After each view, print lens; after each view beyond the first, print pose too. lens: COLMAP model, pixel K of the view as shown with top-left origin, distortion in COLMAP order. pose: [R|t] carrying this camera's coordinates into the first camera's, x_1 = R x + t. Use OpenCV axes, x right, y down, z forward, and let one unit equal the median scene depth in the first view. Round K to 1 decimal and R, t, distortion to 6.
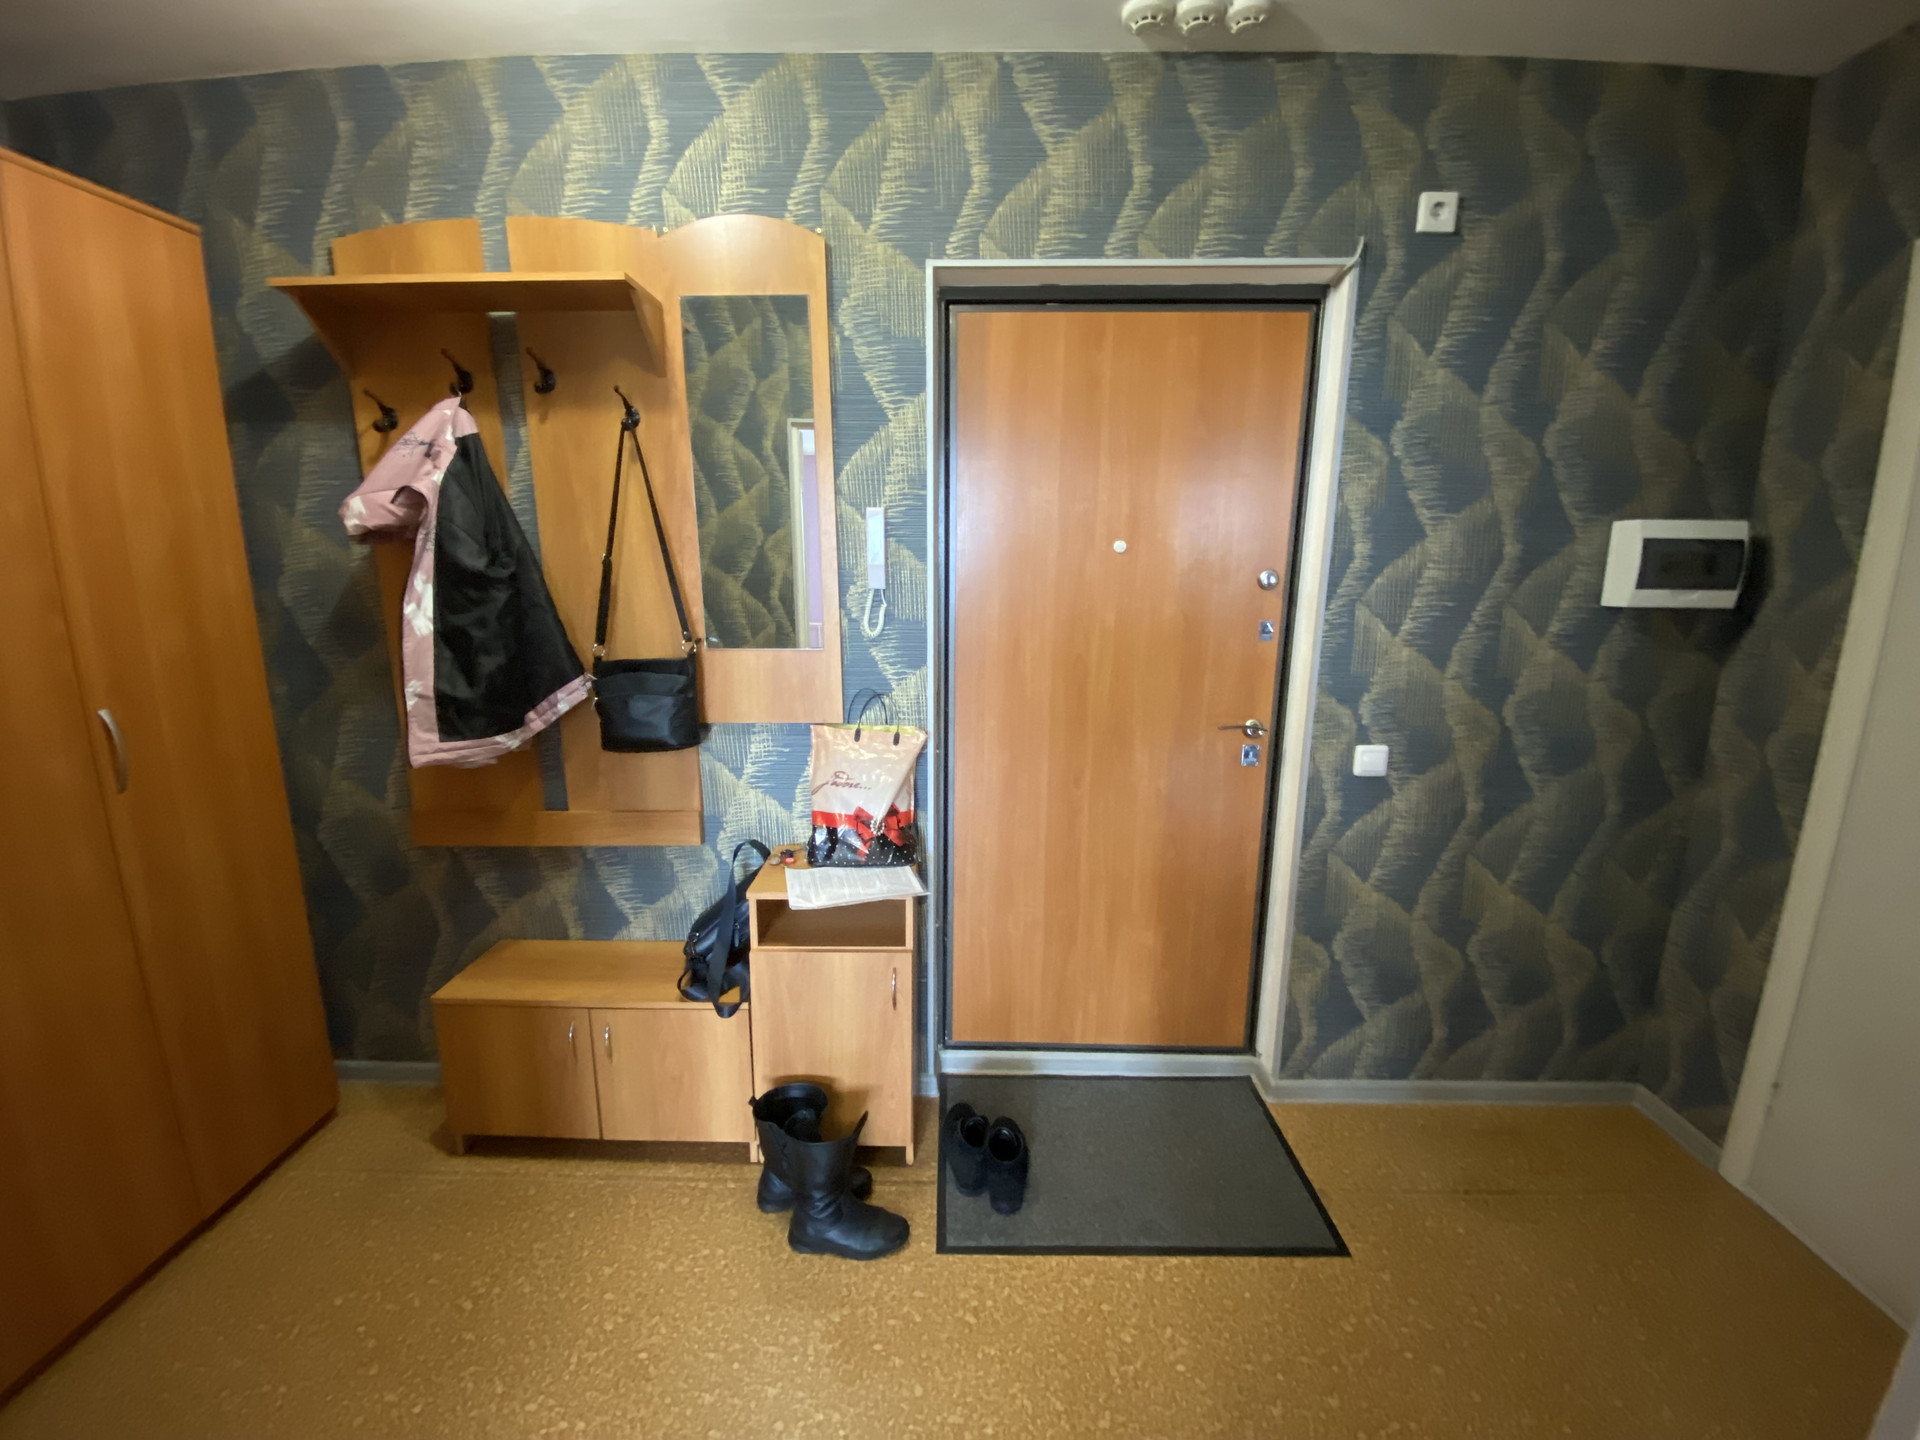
lens RADIAL K [[777.6, 0, 946.0], [0, 777.6, 725.1], [0, 0, 1]] dist [-0.008539, -0.006516]
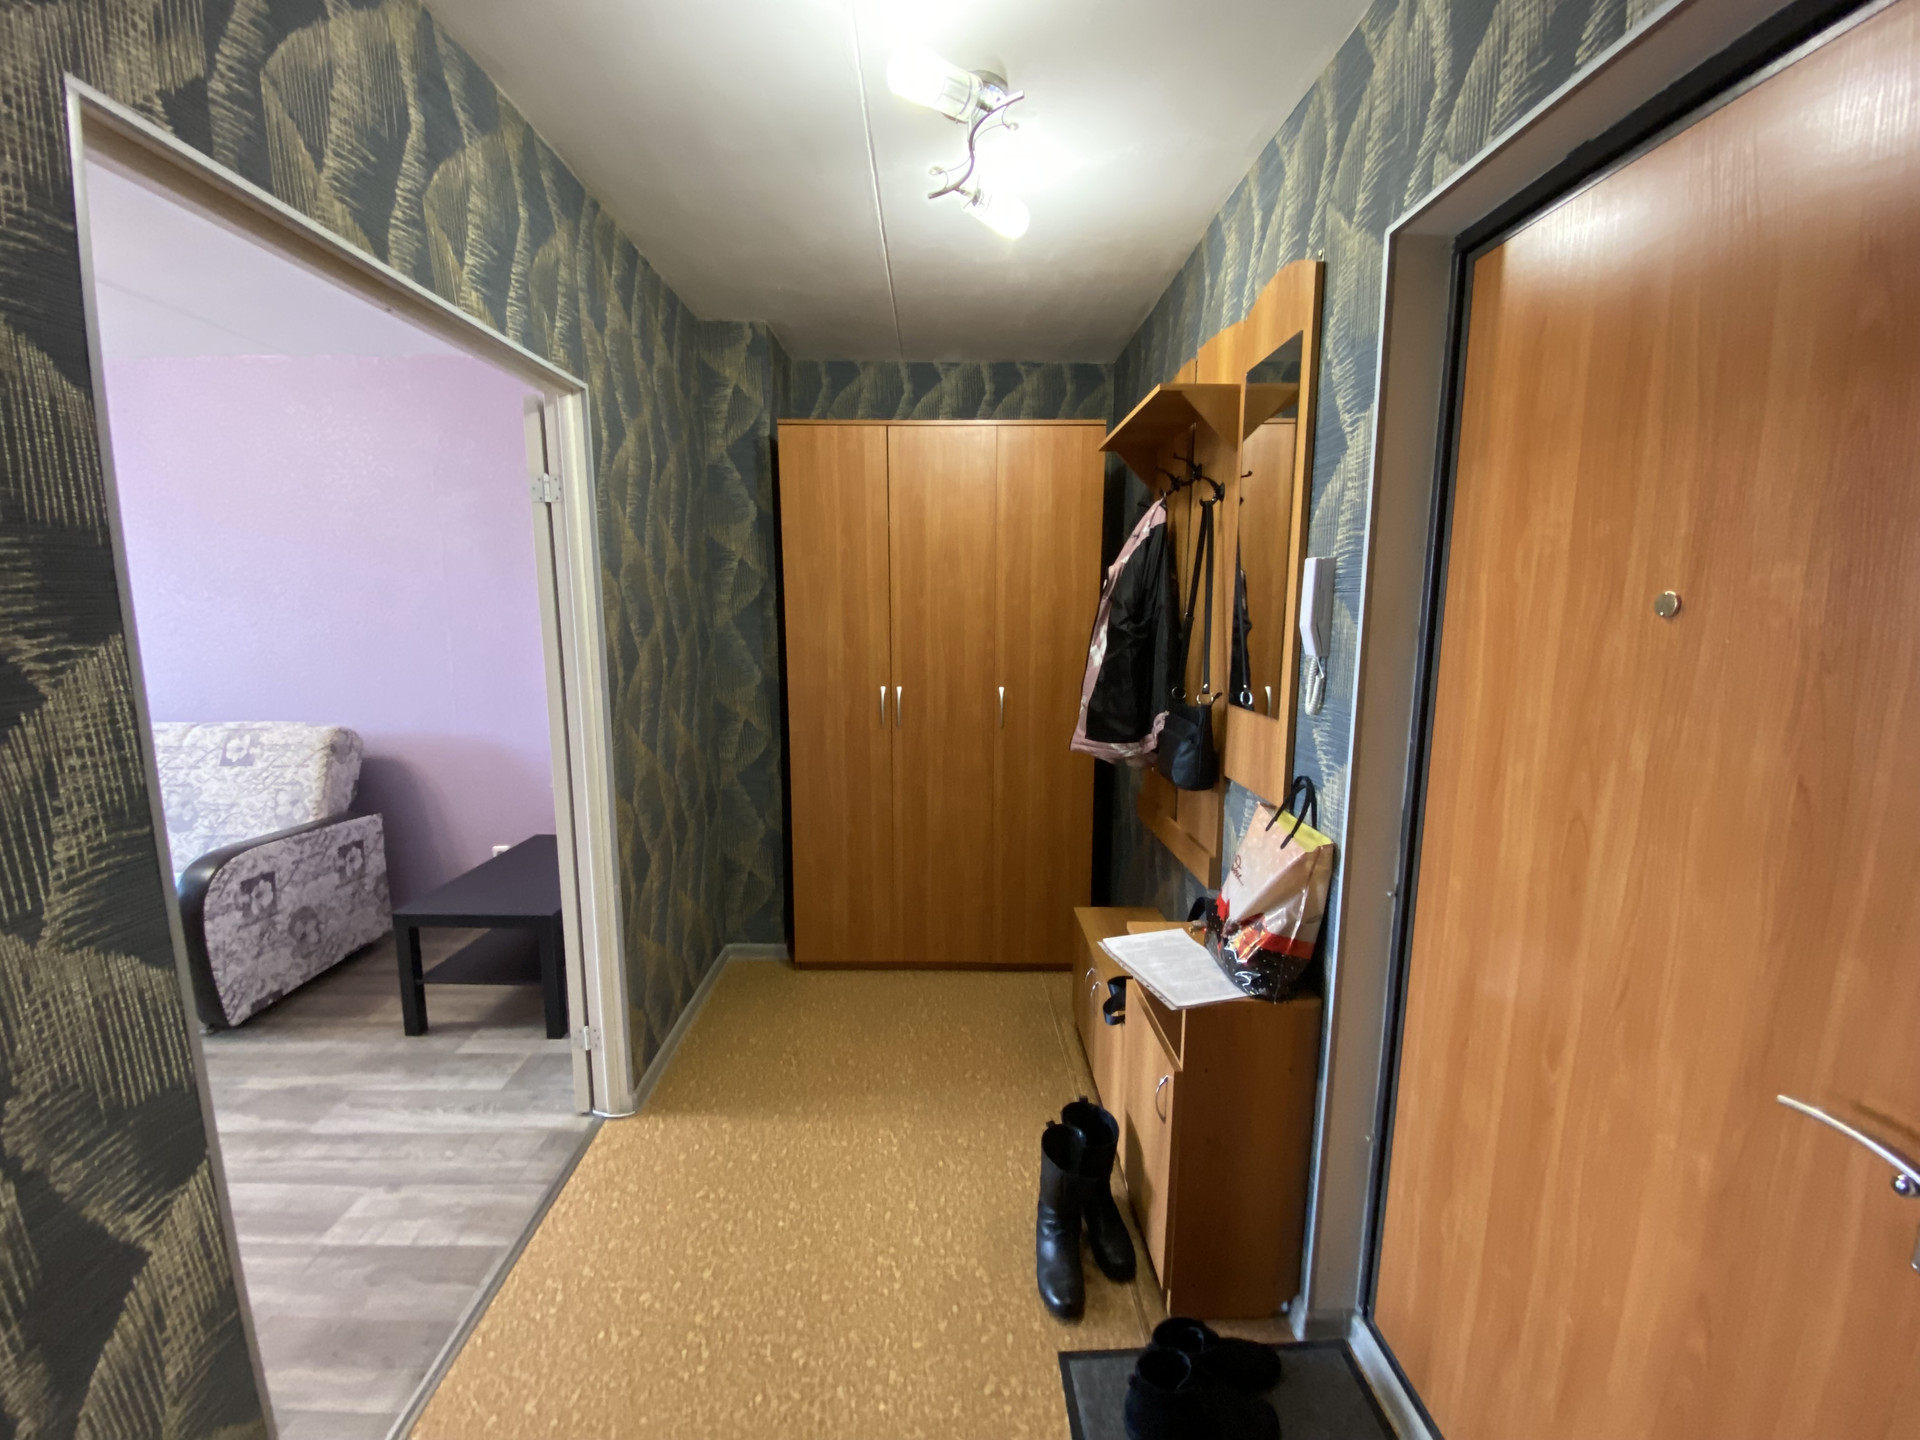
lens RADIAL K [[777.6, 0, 956.9], [0, 777.6, 730.9], [0, 0, 1]] dist [-0.008539, -0.006516]
pose [[0.044432, 0.155563, -0.986826, 0.773729], [-0.216726, 0.965778, 0.142486, -0.147816], [0.975221, 0.207540, 0.076626, 0.640858]]
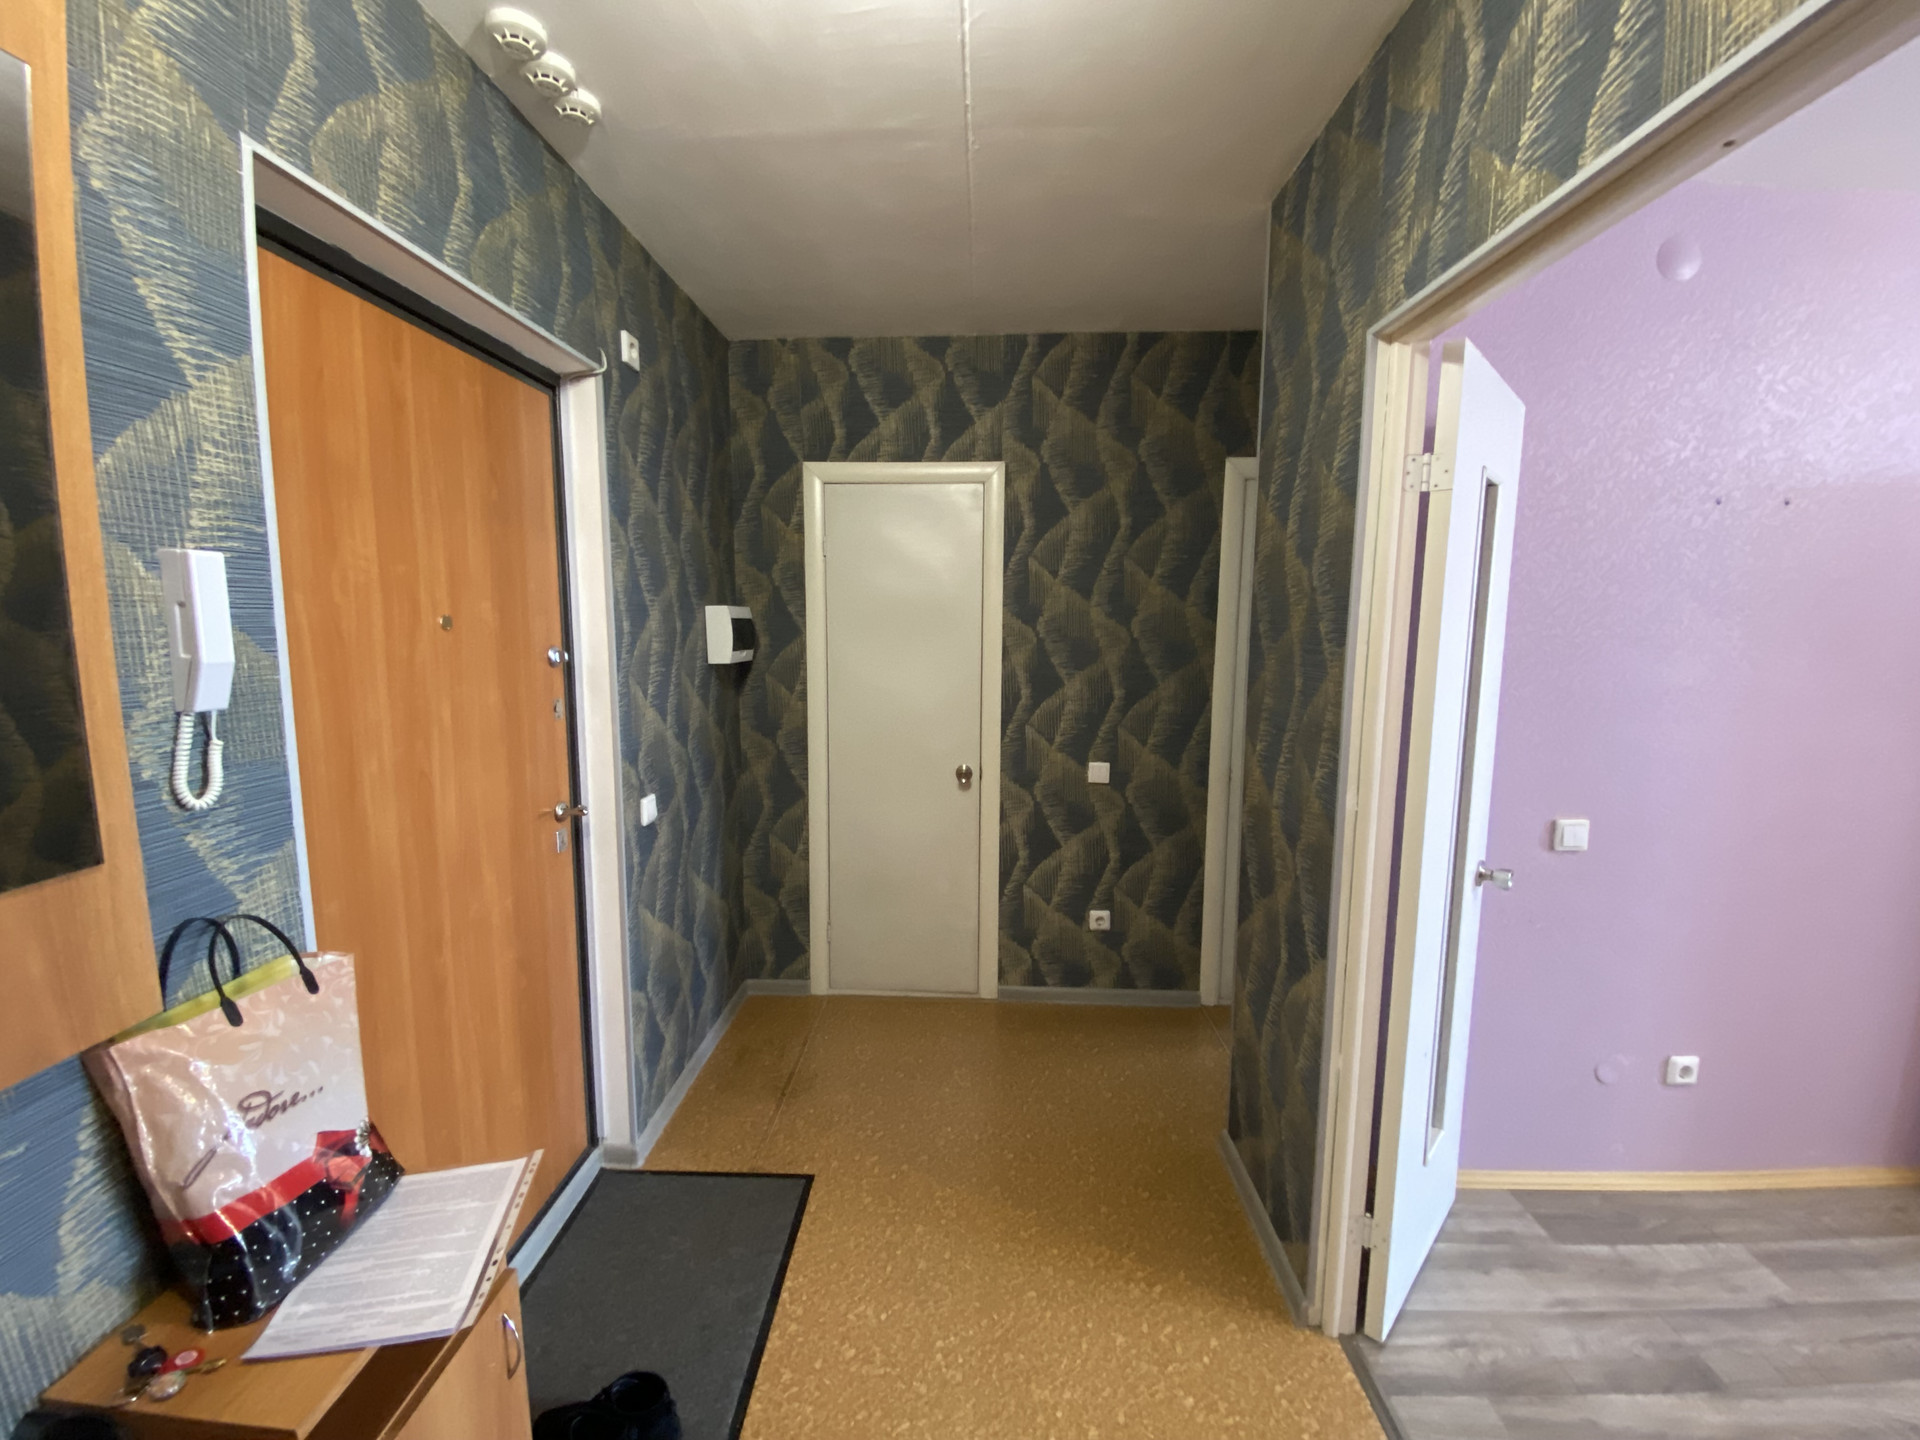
lens RADIAL K [[777.6, 0, 961.8], [0, 777.6, 721.7], [0, 0, 1]] dist [-0.008539, -0.006516]
pose [[0.001946, -0.129897, 0.991526, -0.628397], [0.202199, 0.971098, 0.126824, -0.146422], [-0.979343, 0.200239, 0.028154, 0.559194]]
